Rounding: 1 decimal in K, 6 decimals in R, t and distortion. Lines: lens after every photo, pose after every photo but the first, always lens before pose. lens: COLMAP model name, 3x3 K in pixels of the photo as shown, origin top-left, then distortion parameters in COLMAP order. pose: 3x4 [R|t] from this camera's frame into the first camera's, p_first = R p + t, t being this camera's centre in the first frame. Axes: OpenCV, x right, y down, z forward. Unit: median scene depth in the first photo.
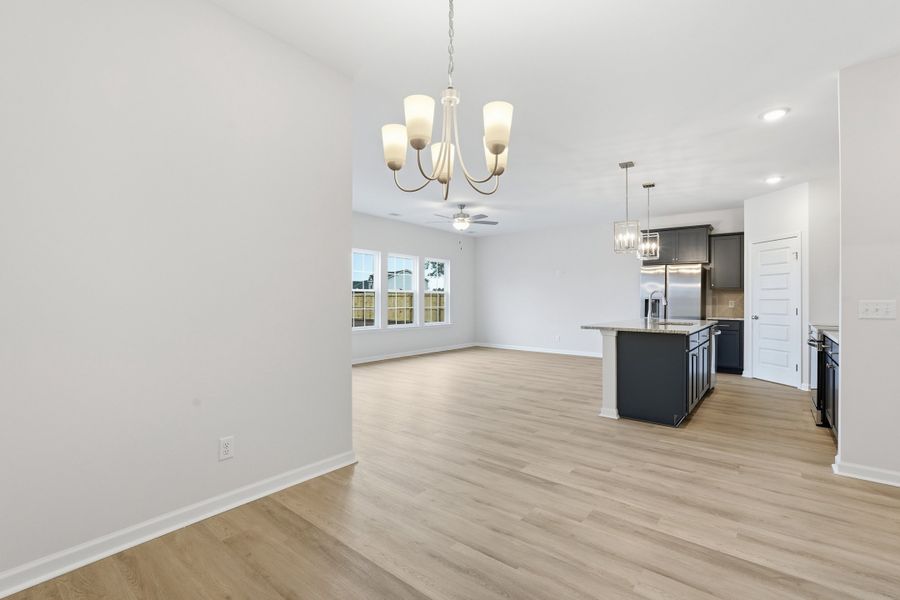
lens RADIAL K [[405.3, 0, 450.7], [0, 405.3, 298.7], [0, 0, 1]] dist [-0.001404, 0.000390]
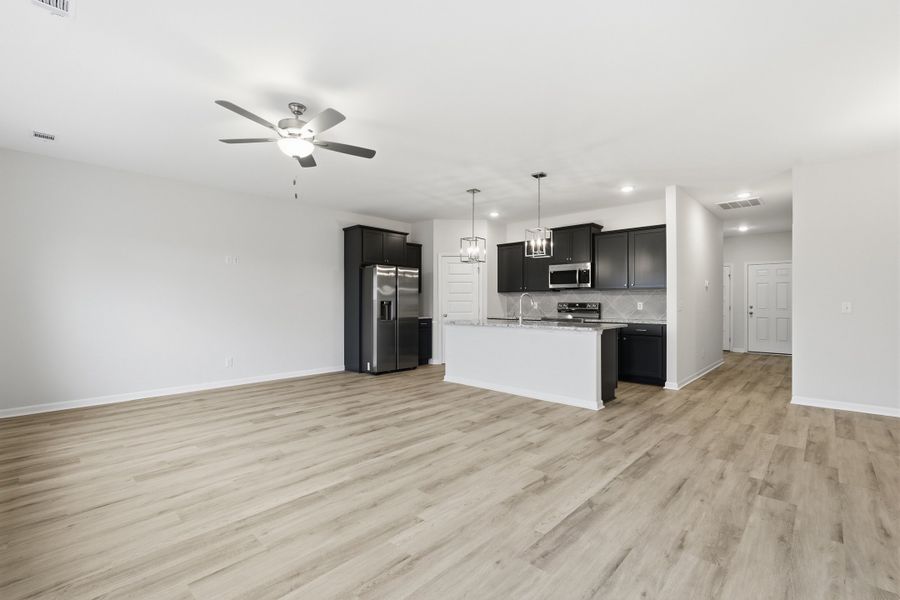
lens RADIAL K [[401.1, 0, 450.0], [0, 401.1, 300.0], [0, 0, 1]] dist [-0.004308, 0.000126]
pose [[0.085306, 0.000807, 0.996354, -0.582616], [-0.001629, 0.999998, -0.000671, -0.000518], [-0.996353, -0.001566, 0.085307, 1.053677]]
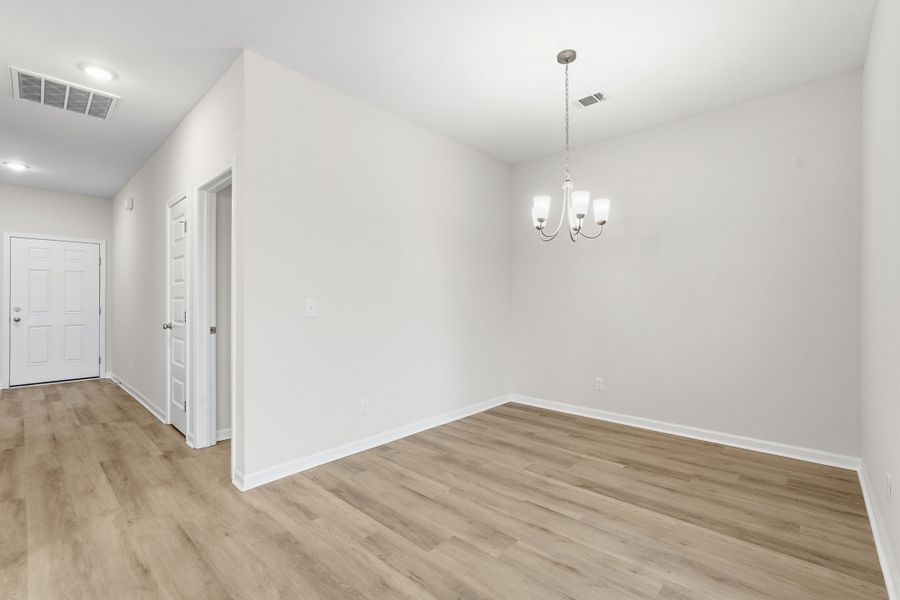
lens RADIAL K [[396.2, 0, 446.4], [0, 396.2, 299.4], [0, 0, 1]] dist [-0.000651, 0.000302]
pose [[-0.996613, -0.005074, 0.082079, 0.112655], [-0.005564, 0.999968, -0.005750, 0.001850], [-0.082047, -0.006187, -0.996609, 0.816870]]
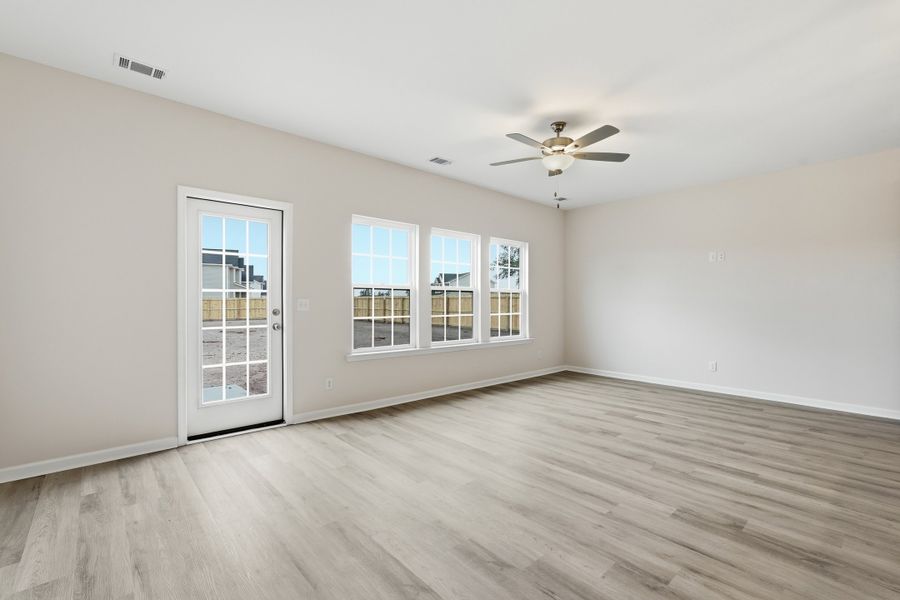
lens RADIAL K [[401.1, 0, 450.0], [0, 401.1, 300.0], [0, 0, 1]] dist [-0.004308, 0.000126]
pose [[0.986179, -0.001807, -0.165673, -0.036641], [0.001315, 0.999994, -0.003082, 0.001879], [0.165677, 0.002822, 0.986176, 0.620383]]
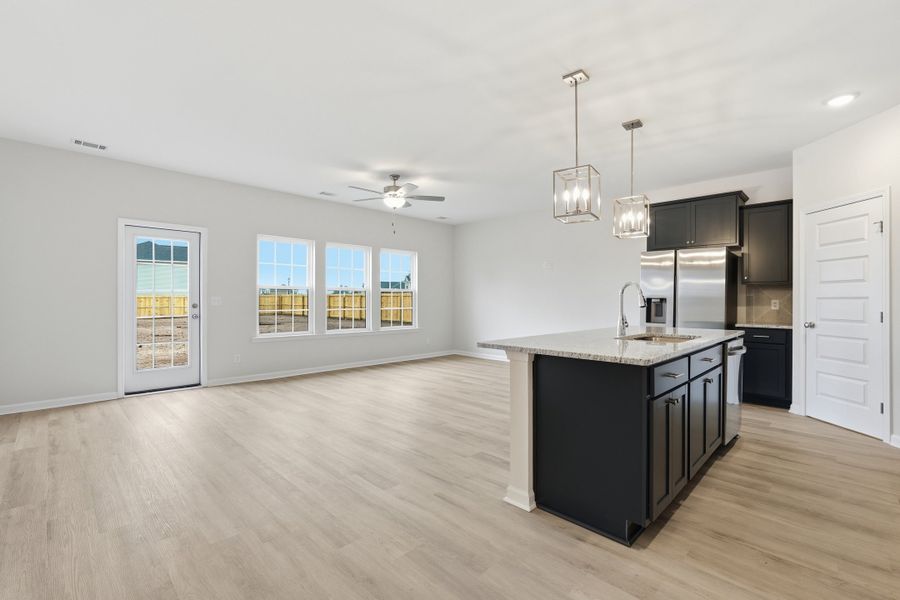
lens RADIAL K [[399.3, 0, 449.6], [0, 399.3, 297.5], [0, 0, 1]] dist [-0.002666, 0.000714]
pose [[0.994210, -0.000759, -0.107454, 0.285206], [0.000350, 0.999993, -0.003829, 0.003999], [0.107456, 0.003770, 0.994203, 0.349272]]
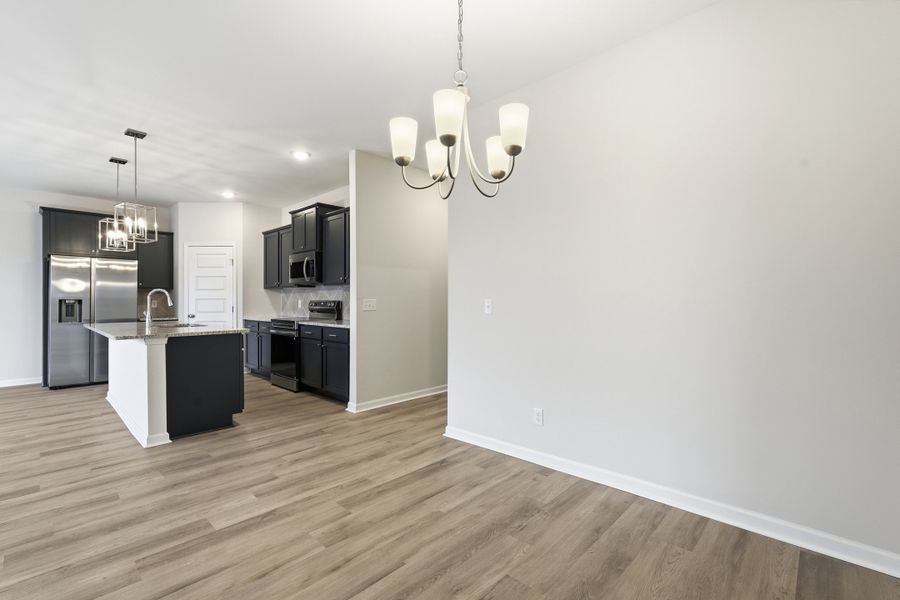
lens RADIAL K [[405.3, 0, 450.7], [0, 405.3, 298.7], [0, 0, 1]] dist [-0.001404, 0.000390]
pose [[0.089108, -0.002852, 0.996018, -0.292096], [0.002600, 0.999993, 0.002631, -0.000553], [-0.996019, 0.002355, 0.089115, 0.276583]]
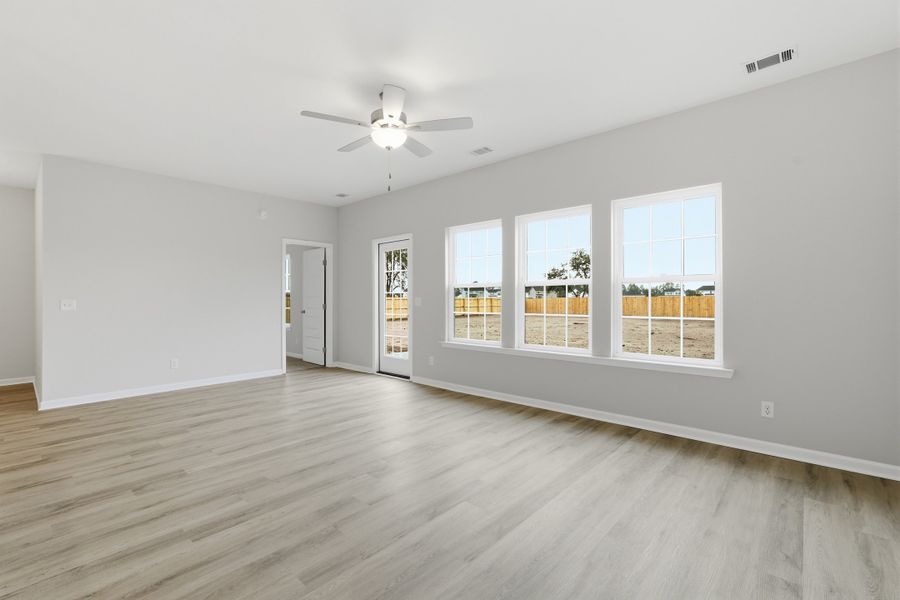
lens RADIAL K [[396.2, 0, 446.4], [0, 396.2, 299.4], [0, 0, 1]] dist [-0.000651, 0.000302]
pose [[-0.067658, -0.004011, -0.997701, 0.639327], [0.007205, 0.999964, -0.004509, 0.008488], [0.997683, -0.007493, -0.067627, 1.481790]]
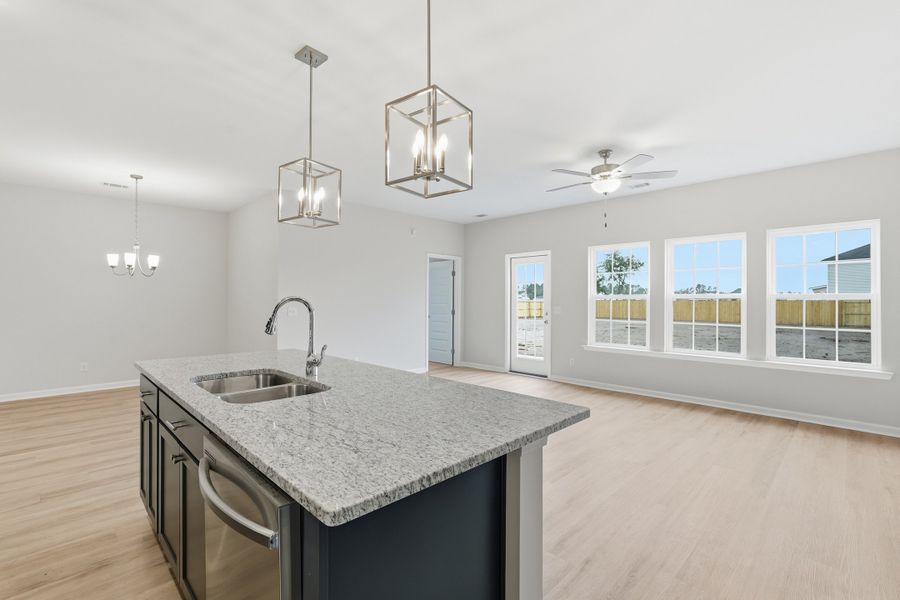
lens RADIAL K [[399.3, 0, 449.6], [0, 399.3, 297.5], [0, 0, 1]] dist [-0.002666, 0.000714]
pose [[-0.116160, -0.011957, -0.993159, 0.847178], [-0.001542, 0.999929, -0.011858, -0.014752], [0.993229, 0.000154, -0.116170, 1.139408]]
